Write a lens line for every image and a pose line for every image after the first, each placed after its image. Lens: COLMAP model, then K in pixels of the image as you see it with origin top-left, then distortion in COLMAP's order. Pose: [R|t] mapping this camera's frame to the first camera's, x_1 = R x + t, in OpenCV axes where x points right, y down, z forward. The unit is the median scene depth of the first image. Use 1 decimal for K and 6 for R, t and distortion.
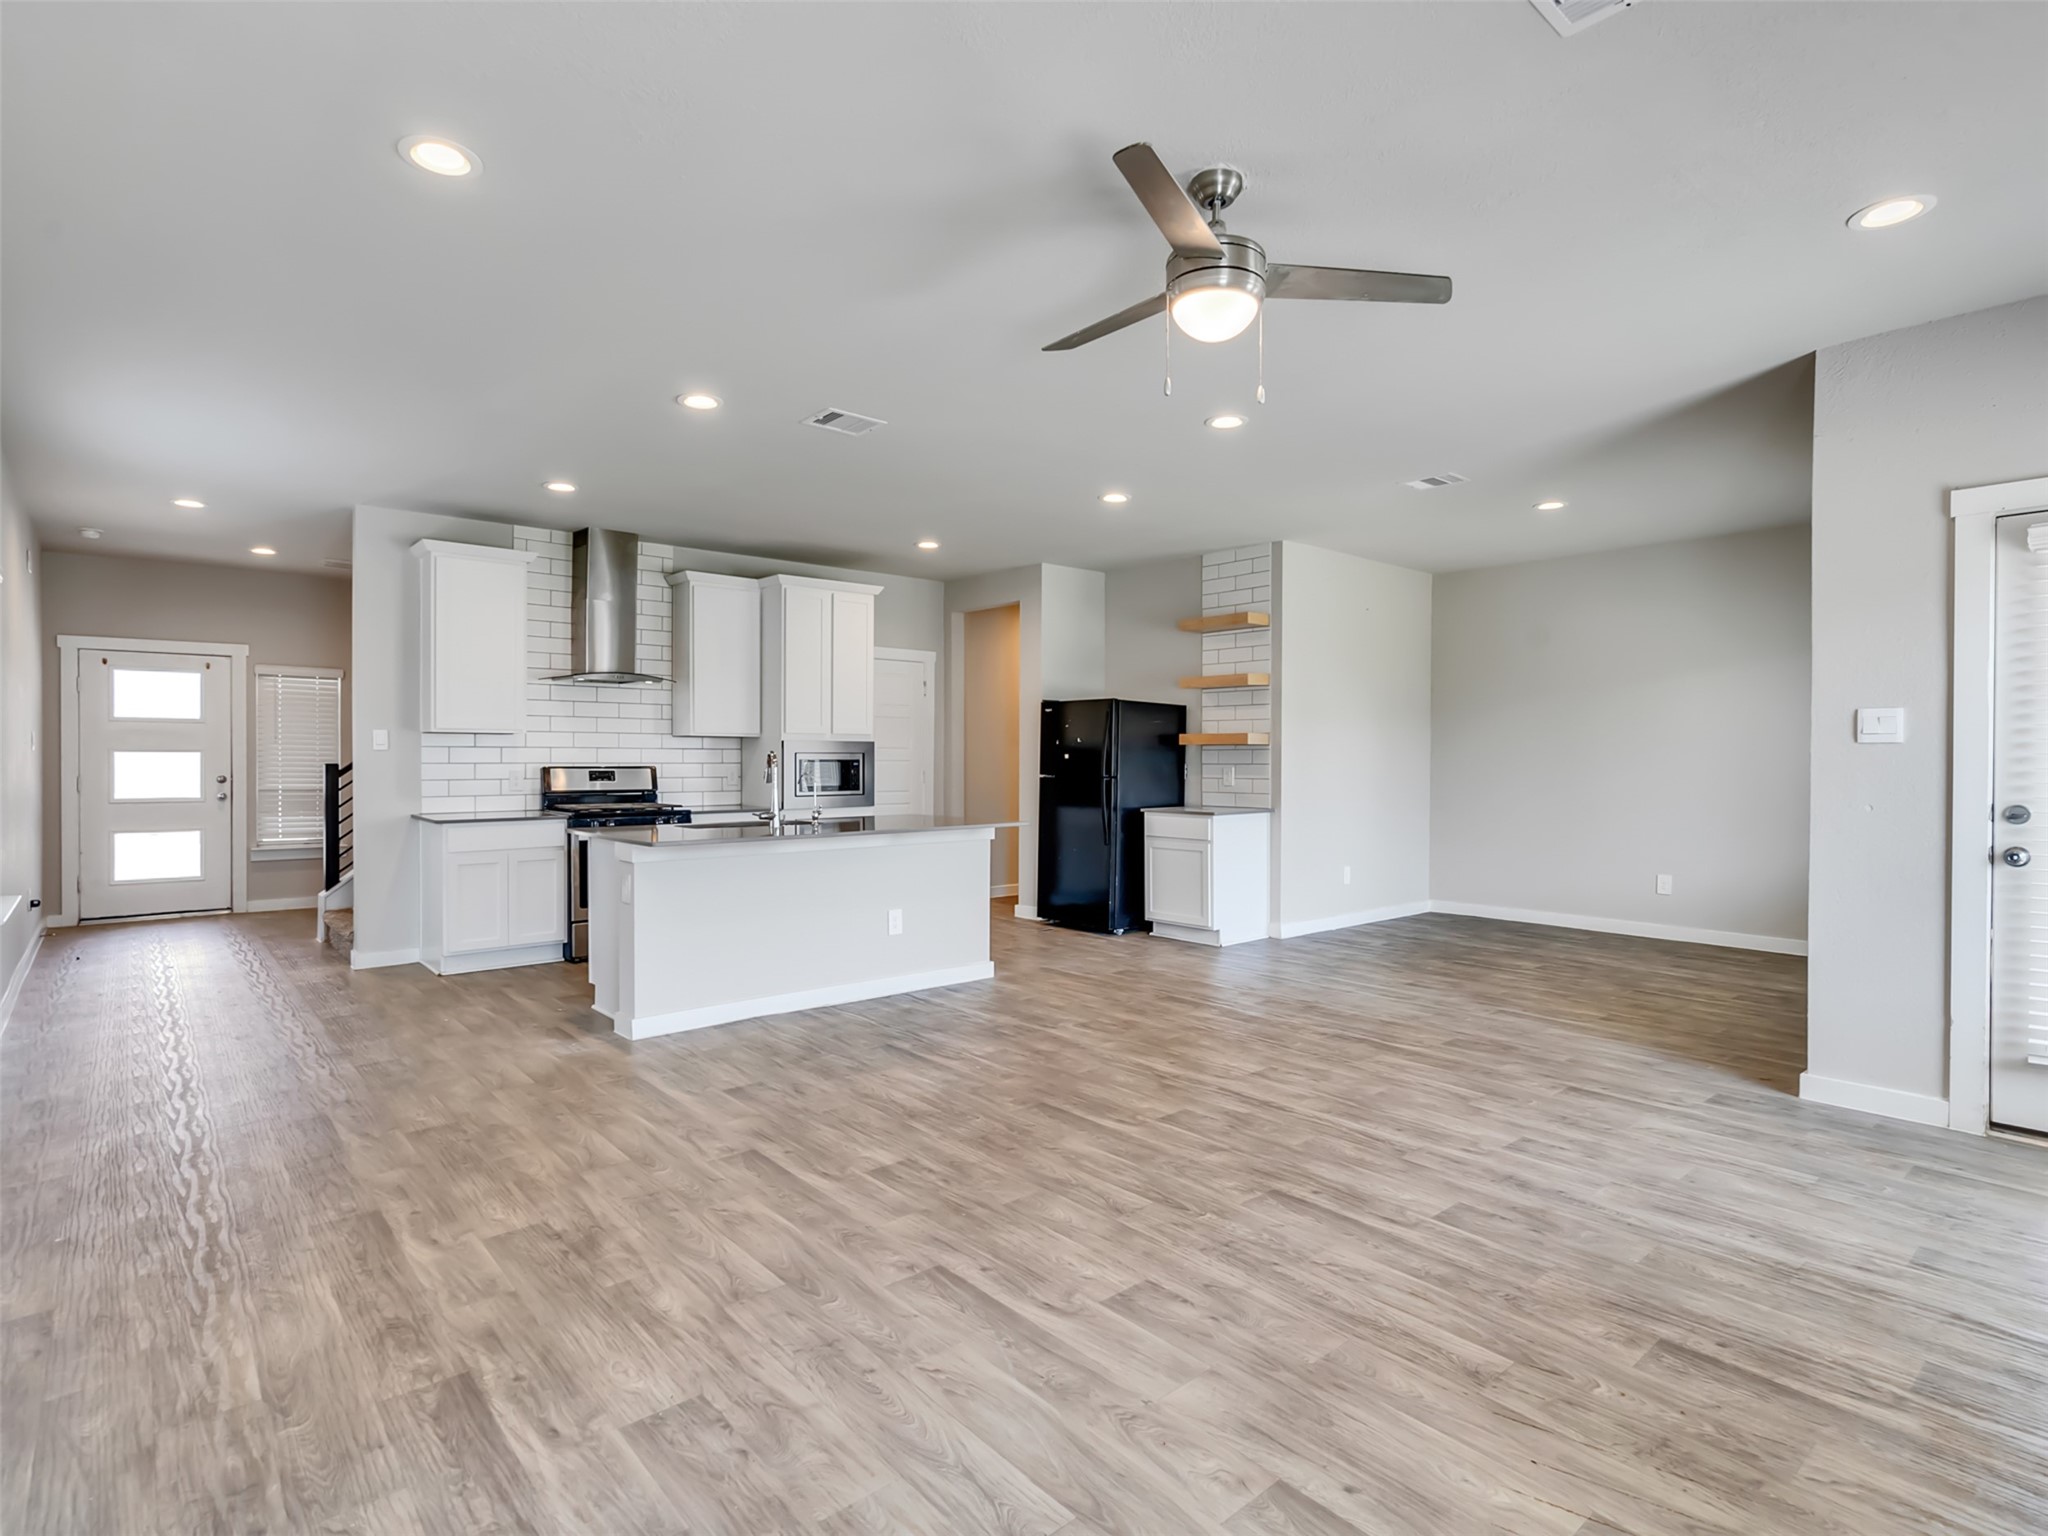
lens RADIAL K [[1046.7, 0, 1013.0], [0, 1046.7, 775.1], [0, 0, 1]] dist [-0.004413, 0.002768]
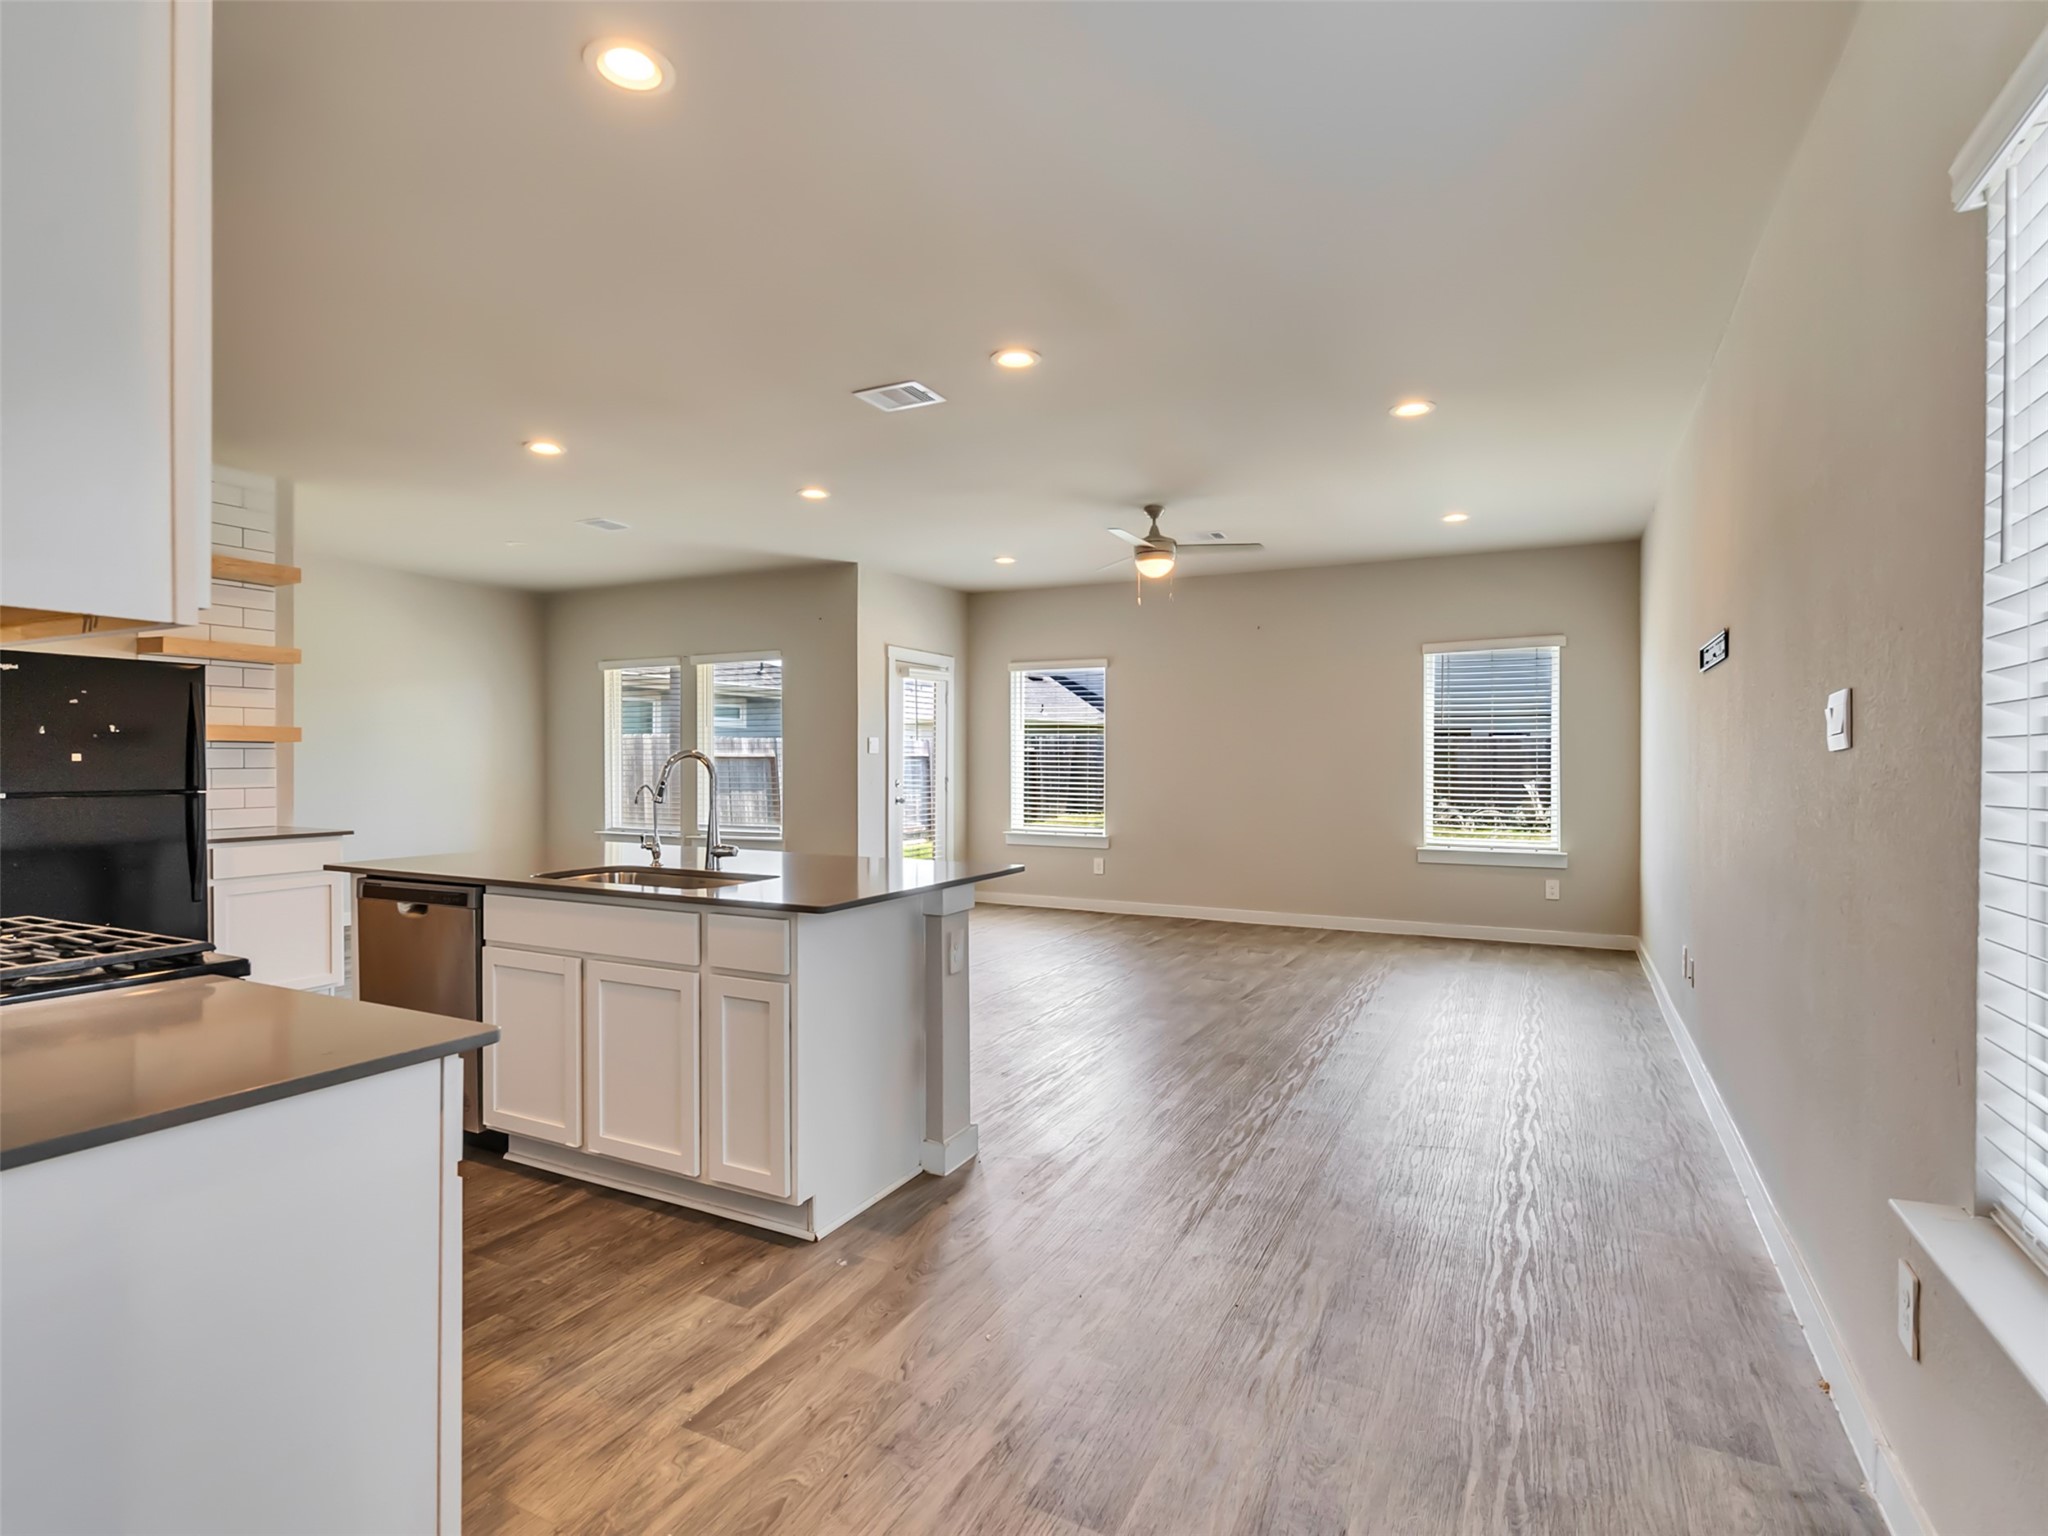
lens RADIAL K [[1046.7, 0, 1006.7], [0, 1046.7, 763.0], [0, 0, 1]] dist [-0.004413, 0.002768]
pose [[-0.377809, -0.005042, 0.925870, -0.748744], [0.012774, 0.999862, 0.010657, -0.017369], [-0.925796, 0.015854, -0.377692, 0.898721]]
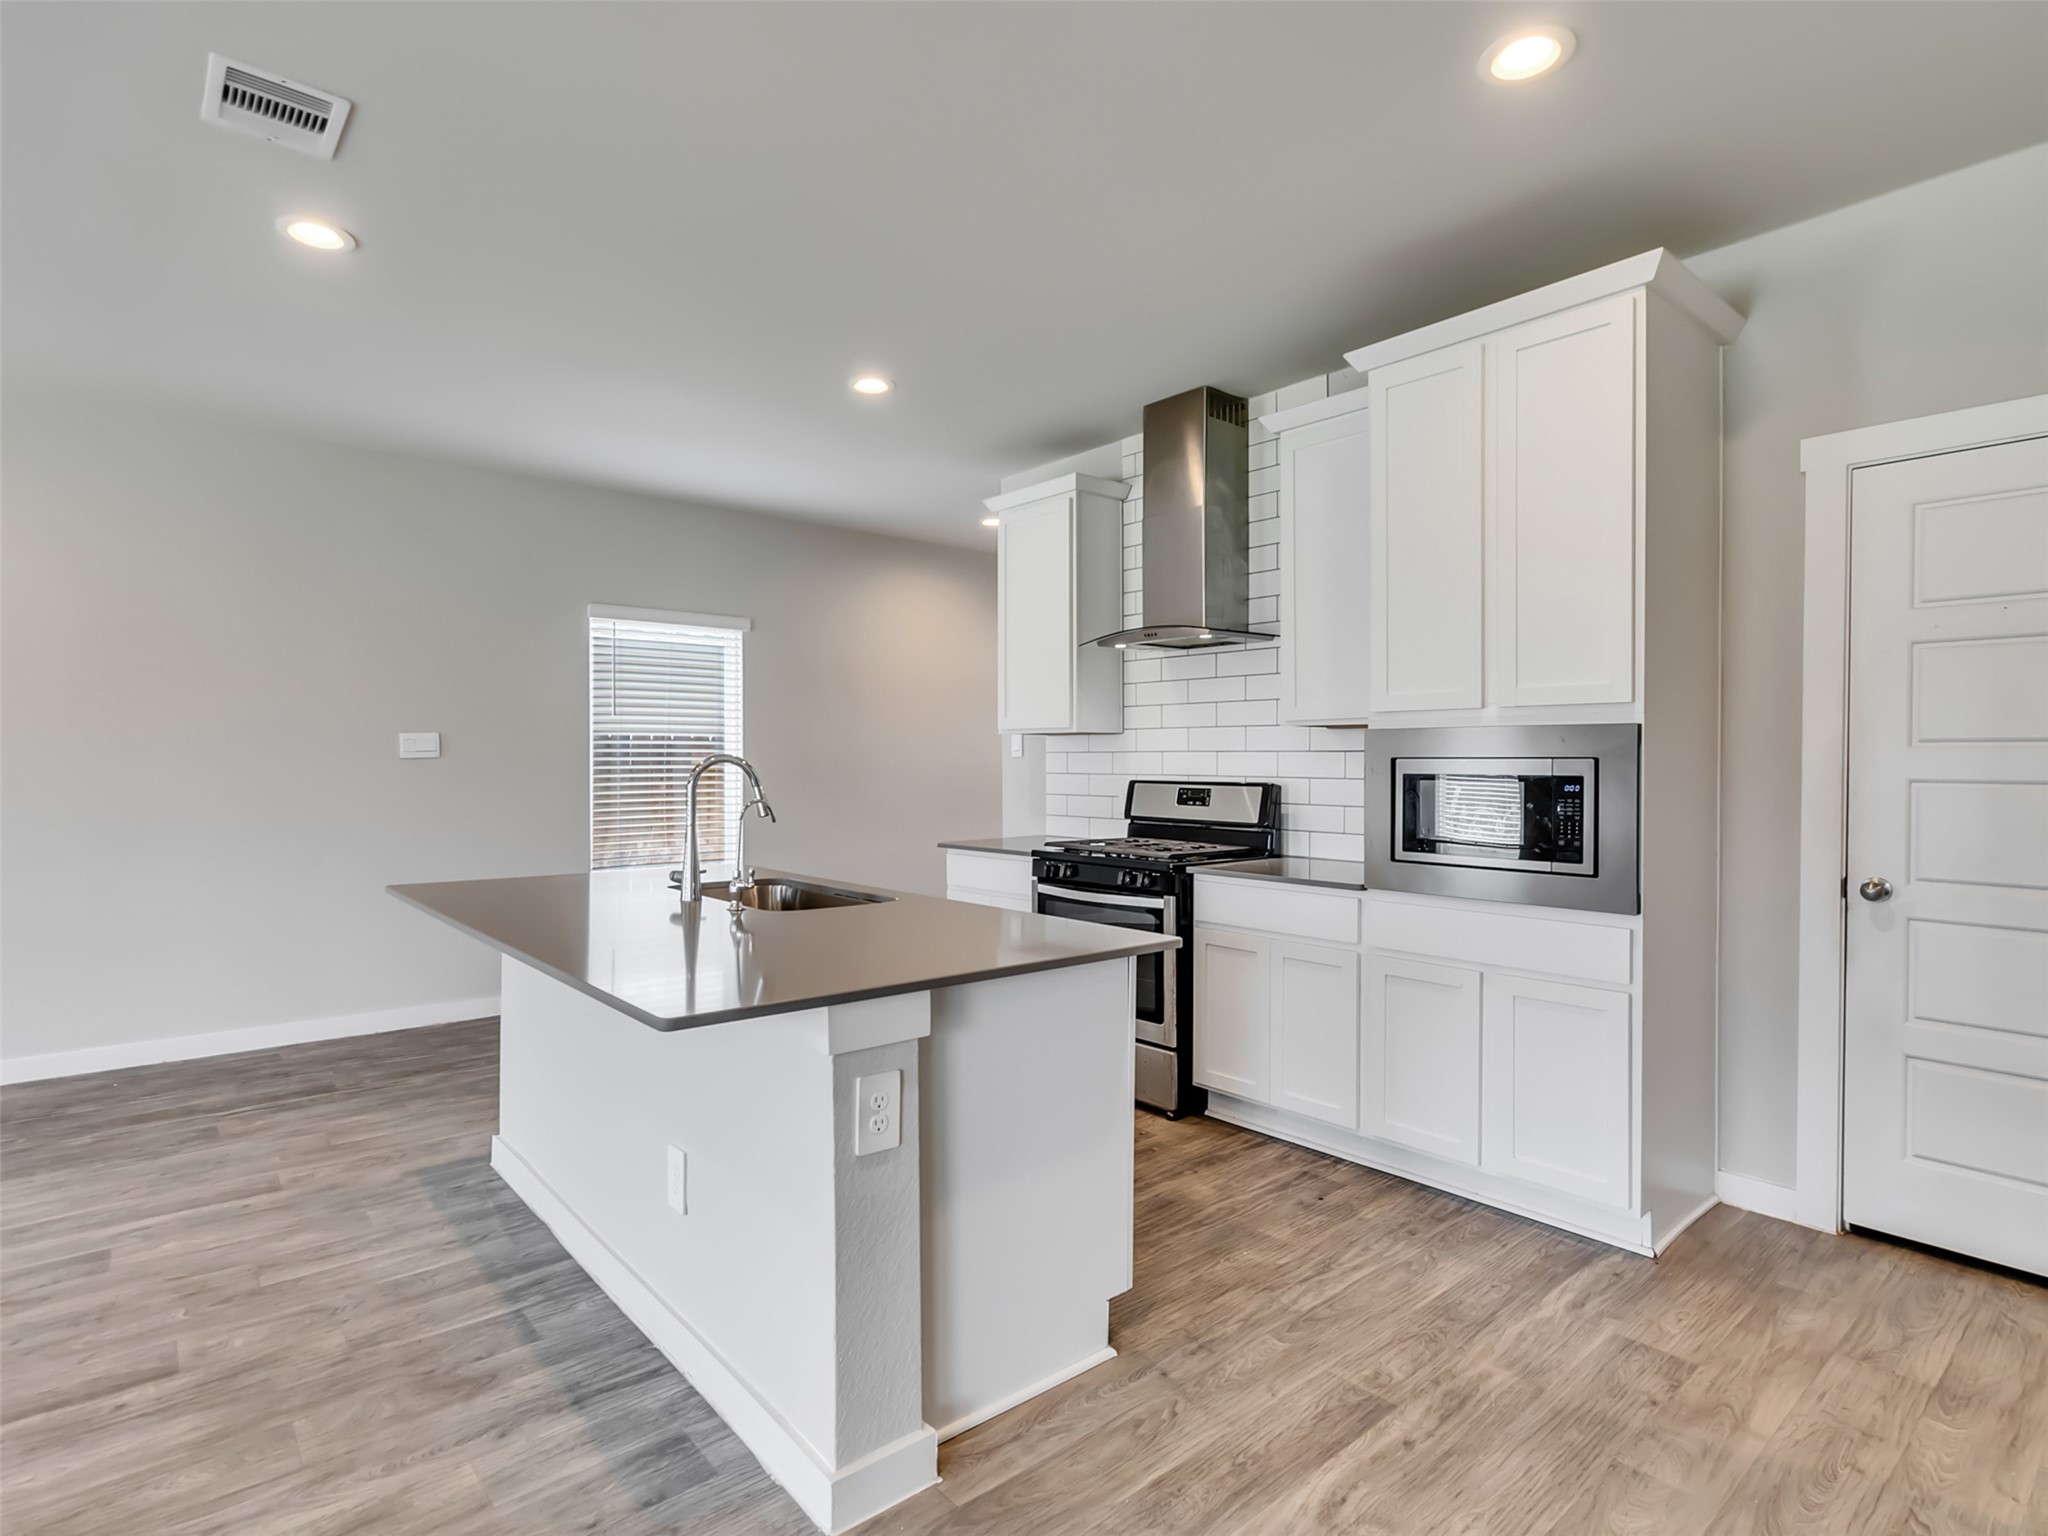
lens RADIAL K [[1046.7, 0, 1009.9], [0, 1046.7, 765.8], [0, 0, 1]] dist [-0.004413, 0.002768]
pose [[-0.005332, 0.002727, -0.999982, 0.247990], [-0.019274, 0.999810, 0.002829, -0.018772], [0.999800, 0.019288, -0.005278, 0.969798]]
